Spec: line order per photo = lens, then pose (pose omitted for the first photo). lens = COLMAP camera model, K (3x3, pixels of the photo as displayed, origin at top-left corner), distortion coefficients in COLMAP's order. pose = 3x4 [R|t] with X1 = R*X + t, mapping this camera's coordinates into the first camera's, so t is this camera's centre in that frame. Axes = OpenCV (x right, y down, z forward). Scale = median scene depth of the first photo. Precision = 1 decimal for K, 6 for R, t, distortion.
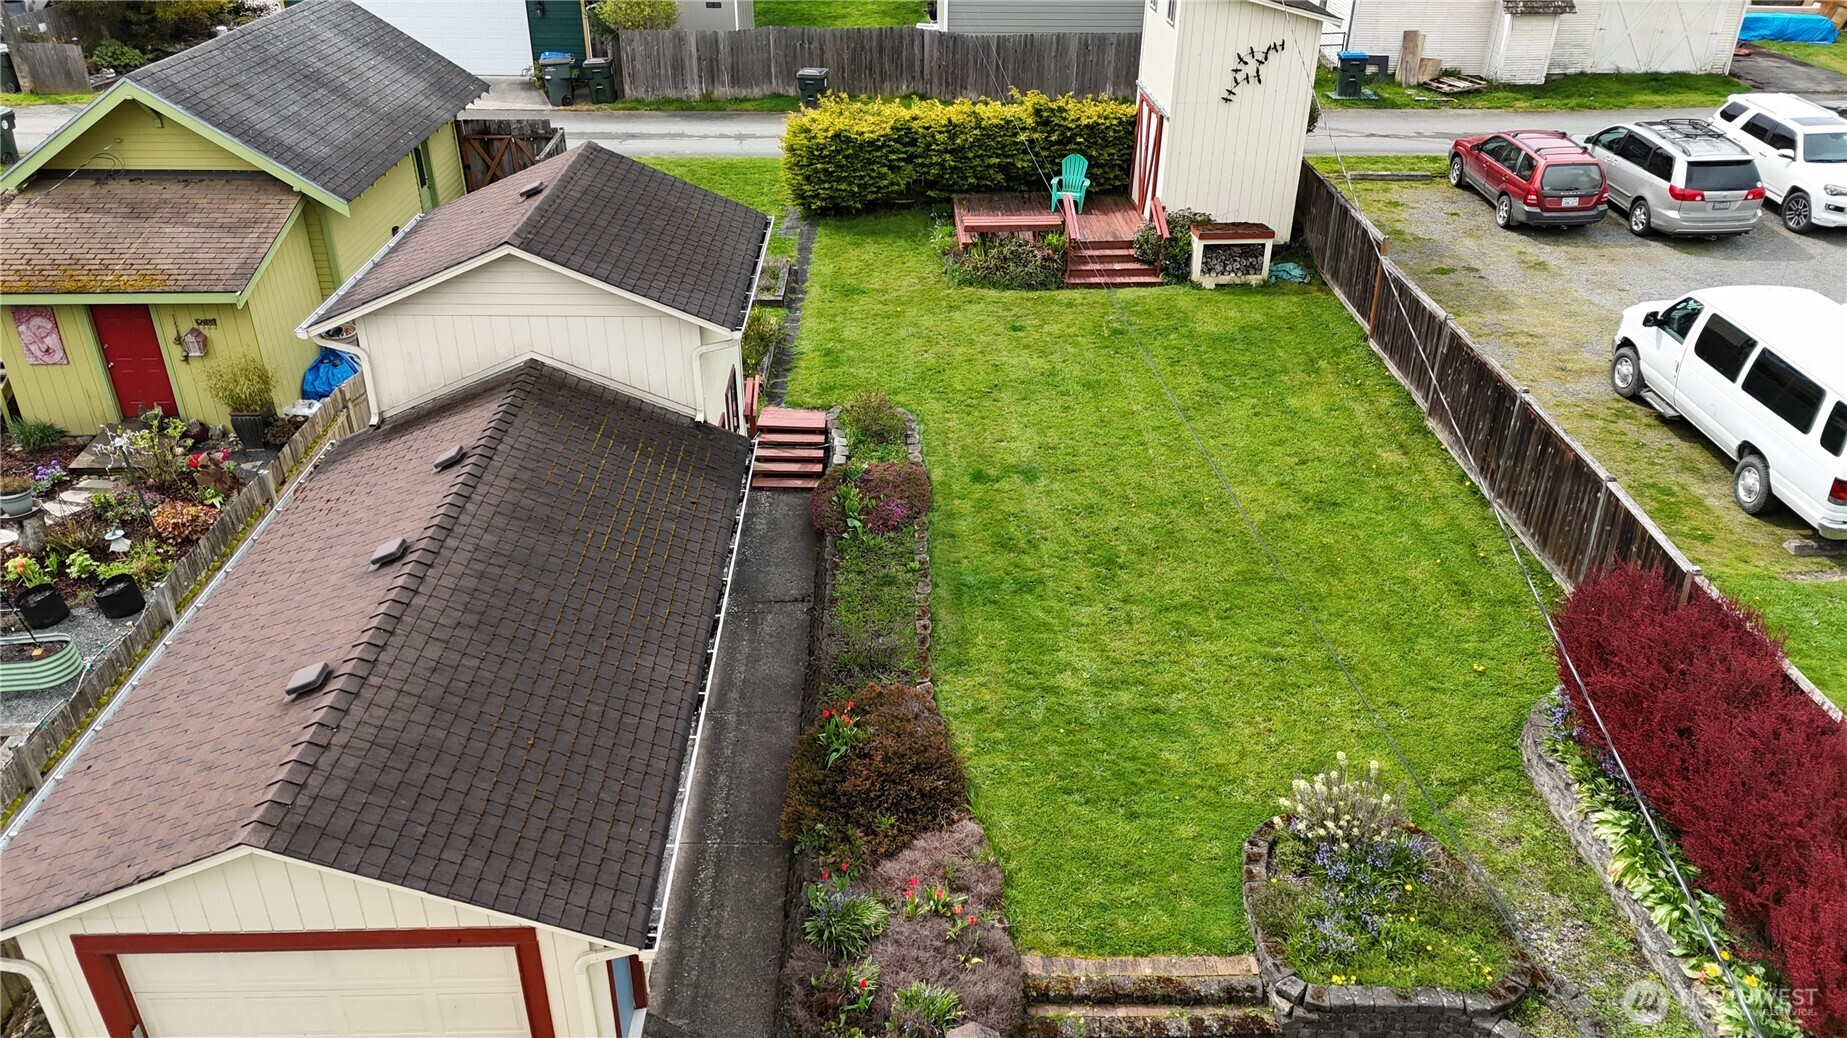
lens RADIAL K [[1351.1, 0, 927.8], [0, 1351.1, 518.7], [0, 0, 1]] dist [0.030328, -0.011192]
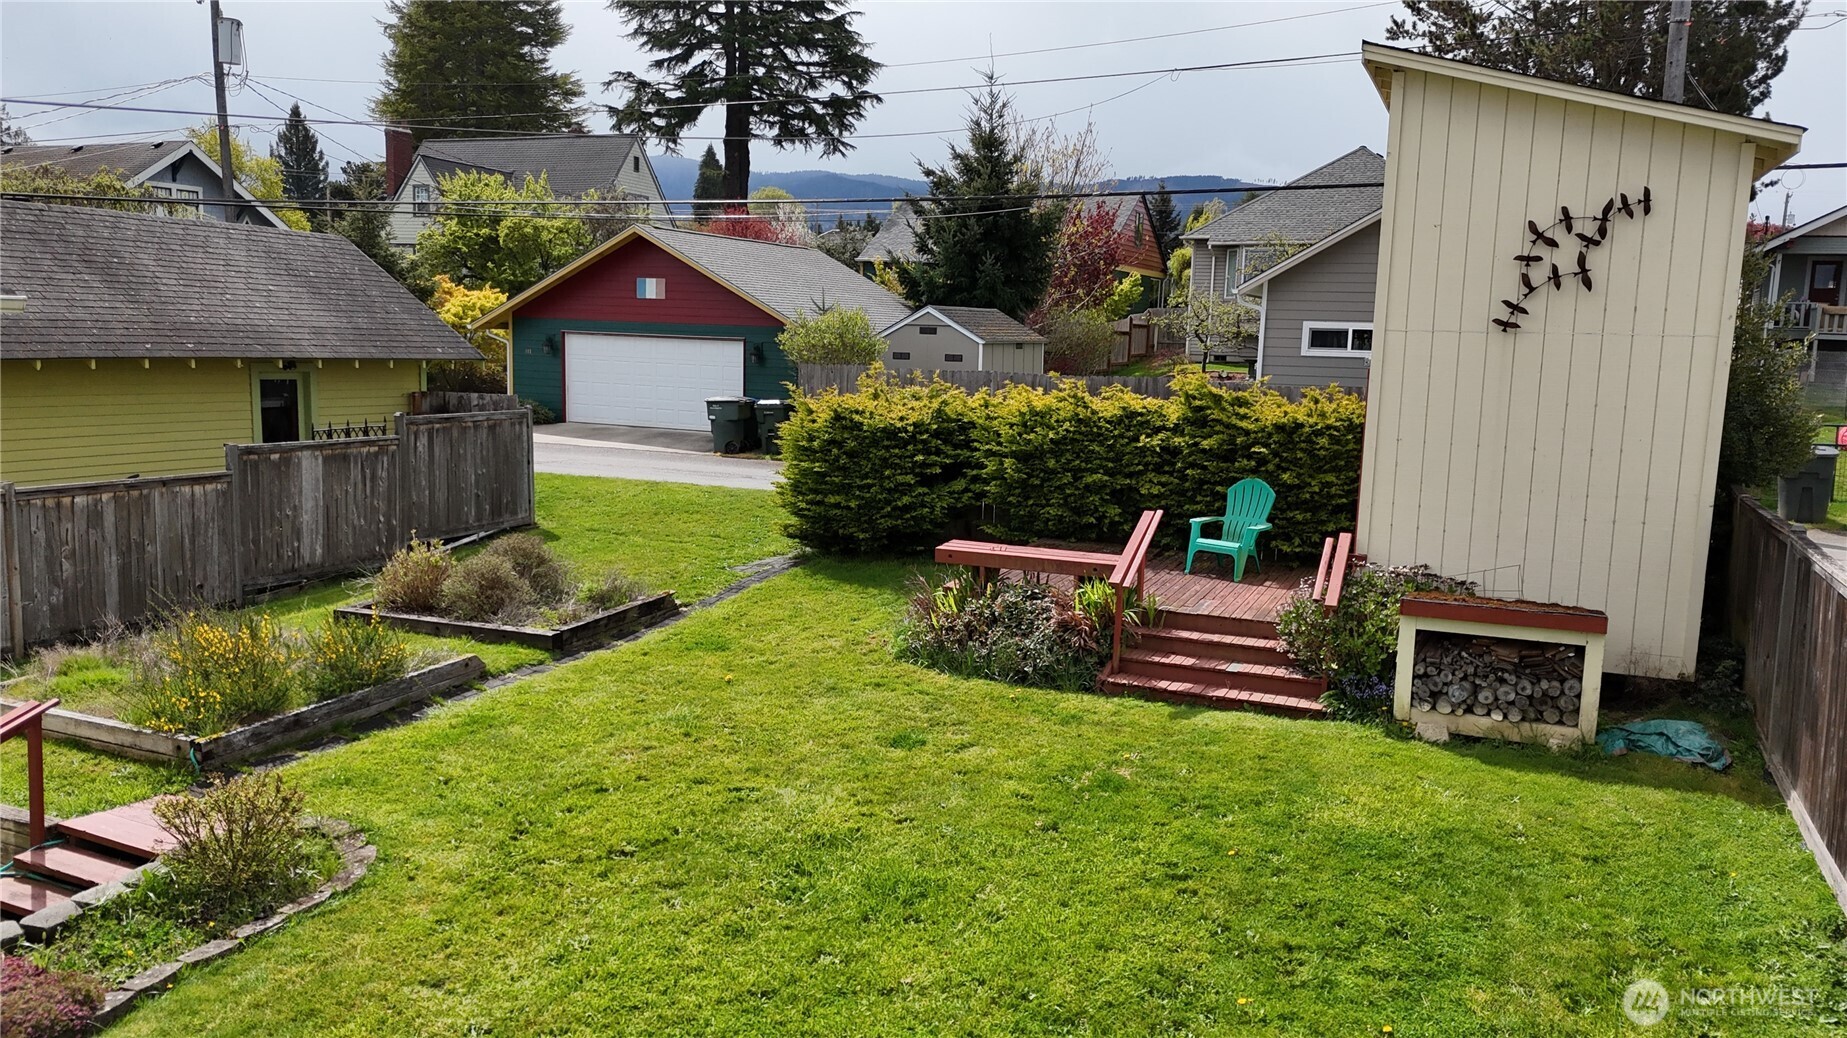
lens RADIAL K [[1351.1, 0, 911.5], [0, 1351.1, 523.8], [0, 0, 1]] dist [0.030328, -0.011192]
pose [[0.894141, 0.077999, -0.440939, 0.242248], [-0.238409, 0.916464, -0.321332, -0.061010], [0.379041, 0.392440, 0.838044, 0.571350]]
